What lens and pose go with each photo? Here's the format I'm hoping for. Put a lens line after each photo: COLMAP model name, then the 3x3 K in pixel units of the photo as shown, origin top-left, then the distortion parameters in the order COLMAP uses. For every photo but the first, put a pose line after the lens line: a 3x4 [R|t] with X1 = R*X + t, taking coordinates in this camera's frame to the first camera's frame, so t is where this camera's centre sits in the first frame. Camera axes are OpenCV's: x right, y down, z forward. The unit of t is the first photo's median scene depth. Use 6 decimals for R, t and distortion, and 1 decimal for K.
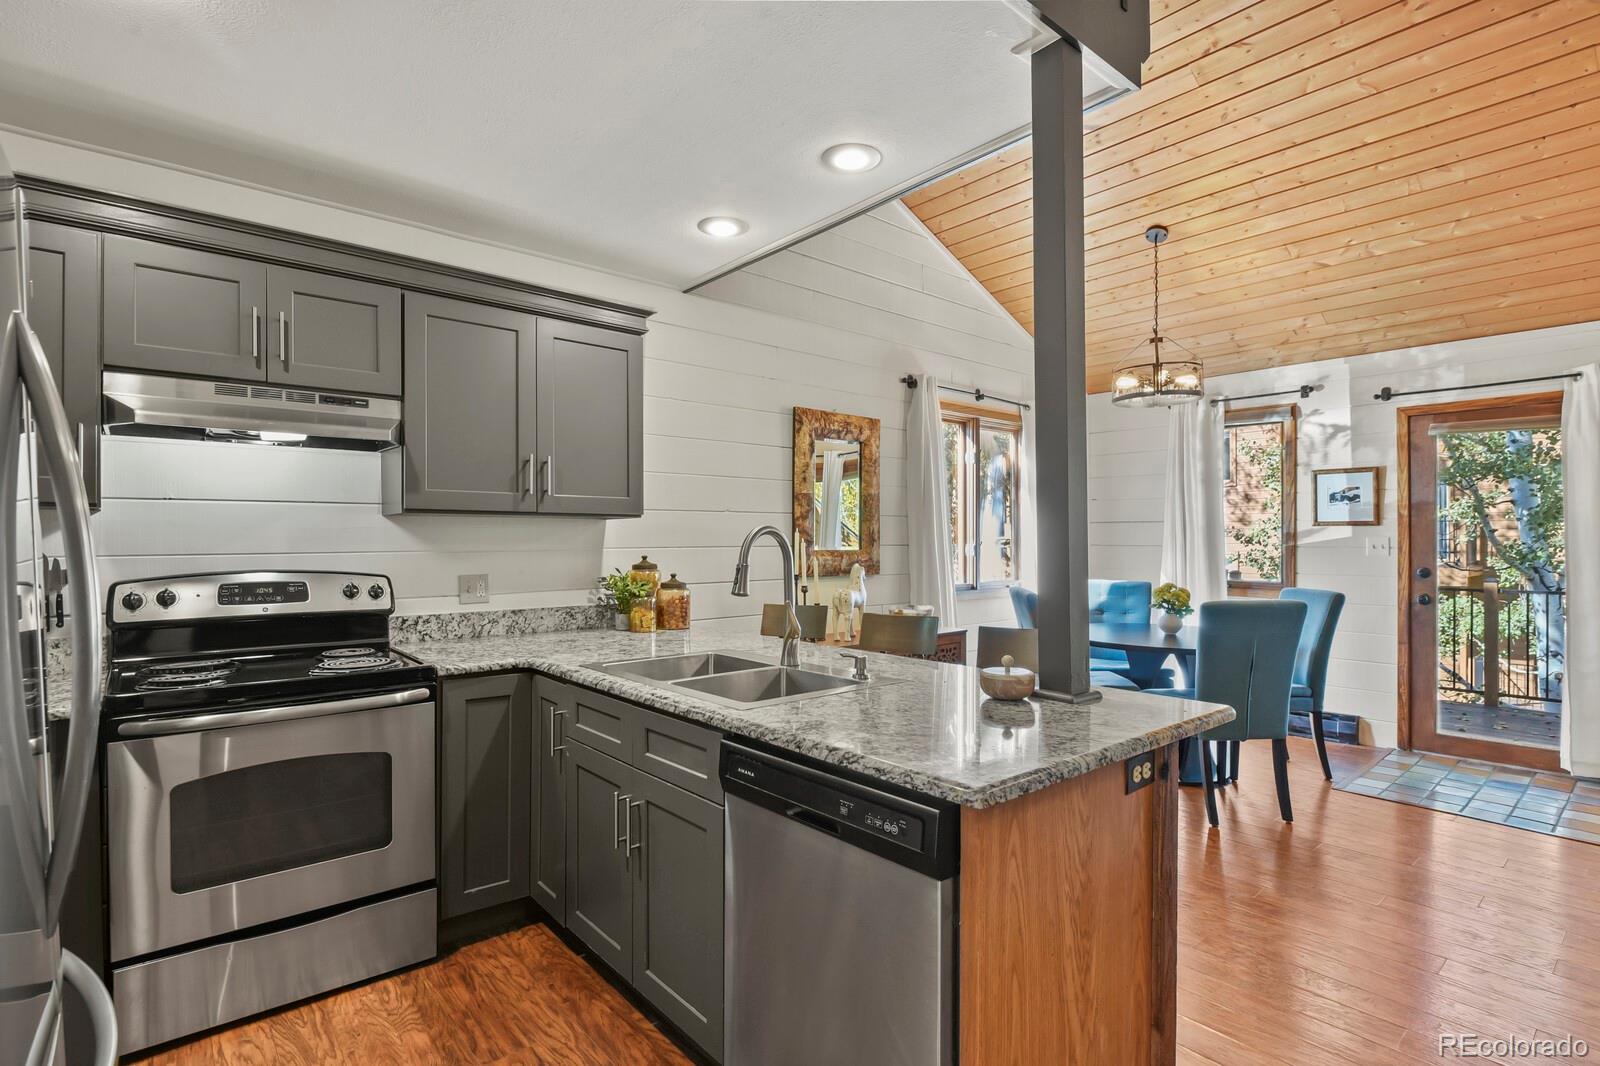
lens RADIAL K [[773.8, 0, 802.3], [0, 773.8, 540.5], [0, 0, 1]] dist [-0.002544, -0.006530]
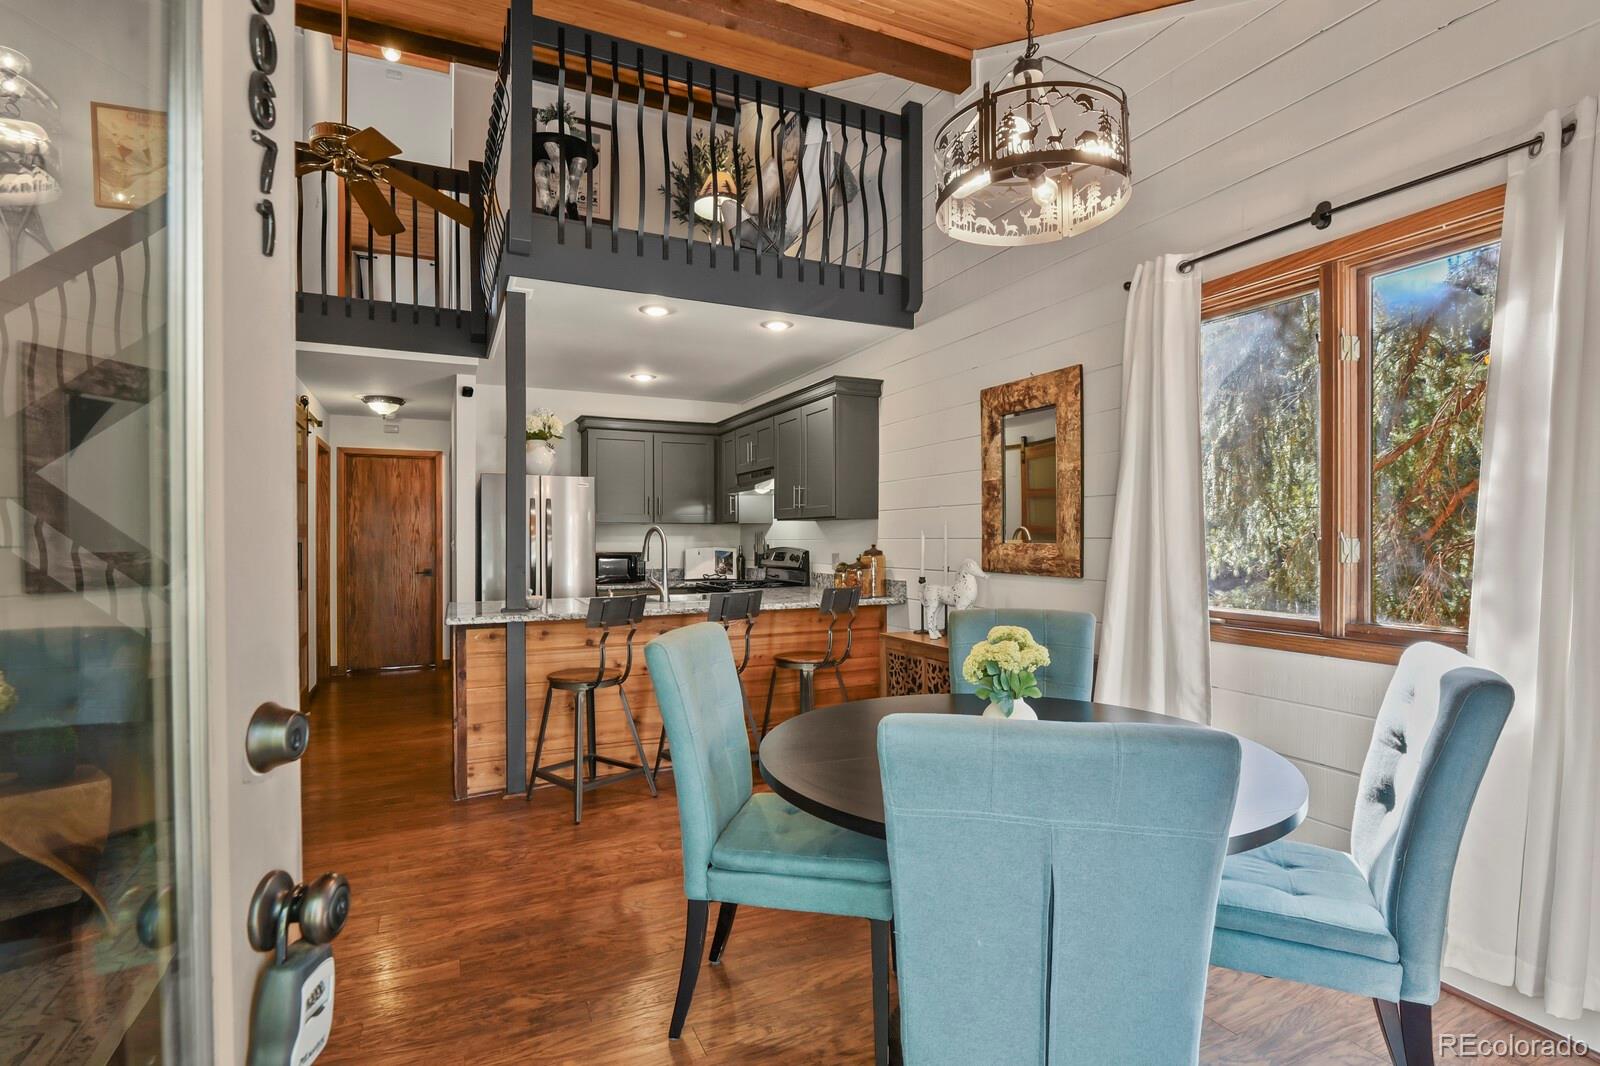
lens RADIAL K [[773.8, 0, 803.5], [0, 773.8, 537.5], [0, 0, 1]] dist [-0.002544, -0.006530]
pose [[-0.267285, 0.004306, -0.963608, 1.266856], [0.004800, 0.999984, 0.003137, 0.003144], [0.963606, -0.003787, -0.267301, 1.376805]]
